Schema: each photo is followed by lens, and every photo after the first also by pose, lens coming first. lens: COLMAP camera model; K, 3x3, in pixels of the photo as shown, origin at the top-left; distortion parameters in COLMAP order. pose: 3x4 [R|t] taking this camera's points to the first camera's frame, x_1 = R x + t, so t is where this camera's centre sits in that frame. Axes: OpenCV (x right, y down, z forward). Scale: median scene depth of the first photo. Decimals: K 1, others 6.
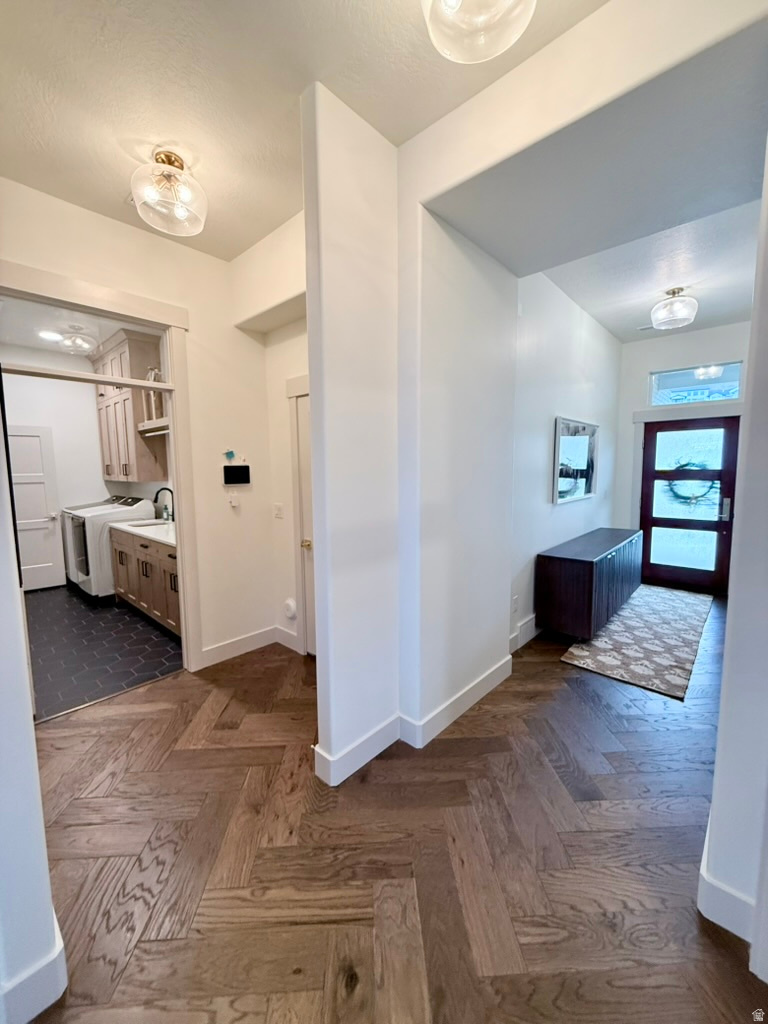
lens RADIAL K [[407.8, 0, 384.0], [0, 407.8, 512.0], [0, 0, 1]] dist [-0.001739, -0.000300]
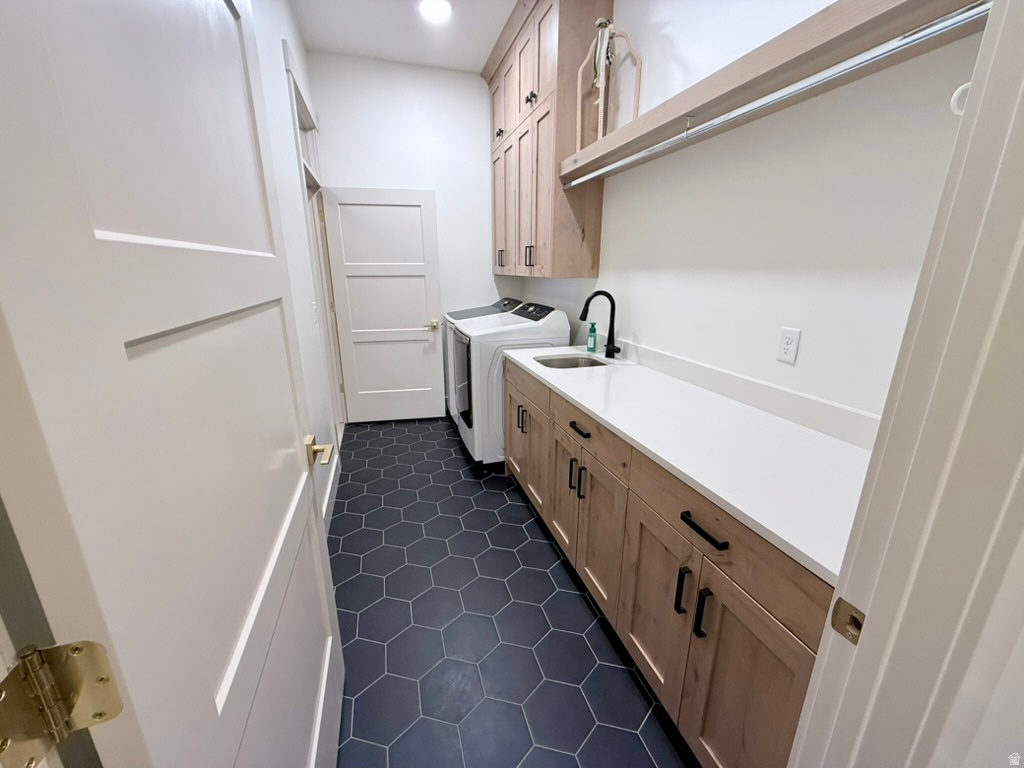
lens RADIAL K [[407.8, 0, 508.2], [0, 407.8, 383.2], [0, 0, 1]] dist [-0.001739, -0.000300]
pose [[0.858230, 0.147036, -0.491754, -0.348615], [-0.060170, 0.980305, 0.188102, -0.033089], [0.509727, -0.131846, 0.850174, 0.465522]]
